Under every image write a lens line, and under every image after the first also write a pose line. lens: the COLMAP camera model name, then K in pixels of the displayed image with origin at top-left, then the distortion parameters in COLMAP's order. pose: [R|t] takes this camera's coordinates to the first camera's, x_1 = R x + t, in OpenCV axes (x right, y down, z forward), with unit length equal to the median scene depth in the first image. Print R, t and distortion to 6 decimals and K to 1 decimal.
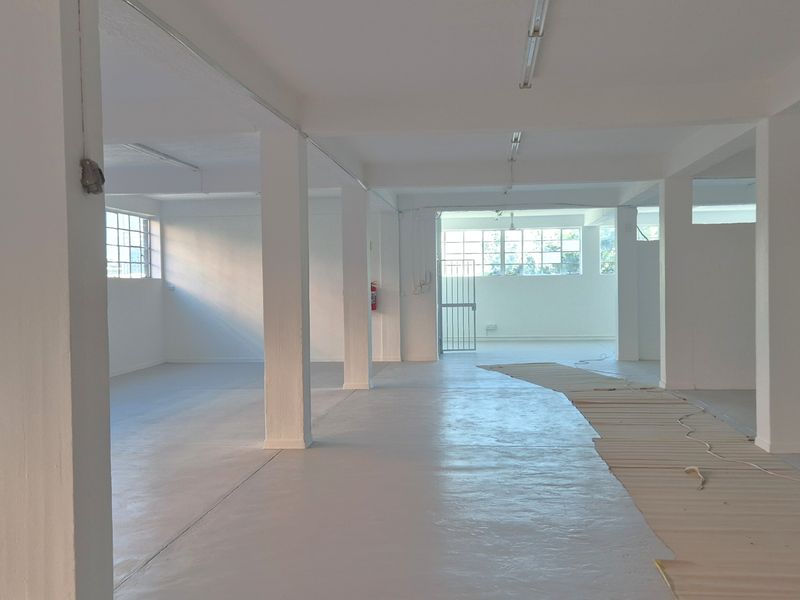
lens RADIAL K [[855.4, 0, 391.6], [0, 855.4, 310.6], [0, 0, 1]] dist [0.075518, -0.010885]
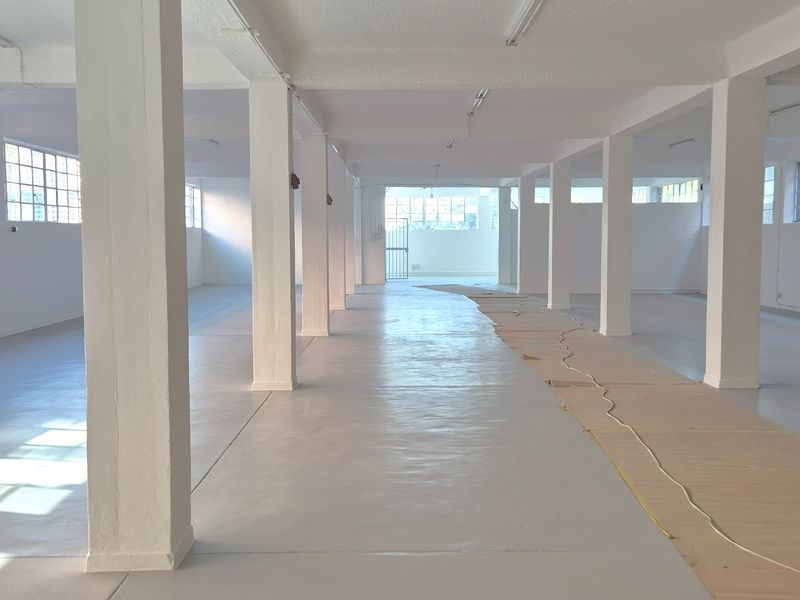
lens RADIAL K [[855.4, 0, 391.6], [0, 855.4, 310.6], [0, 0, 1]] dist [0.075518, -0.010885]
pose [[0.993790, 0.005120, 0.111155, -0.103646], [-0.011295, 0.998423, 0.054993, 0.020616], [-0.110698, -0.055907, 0.992280, -0.528567]]
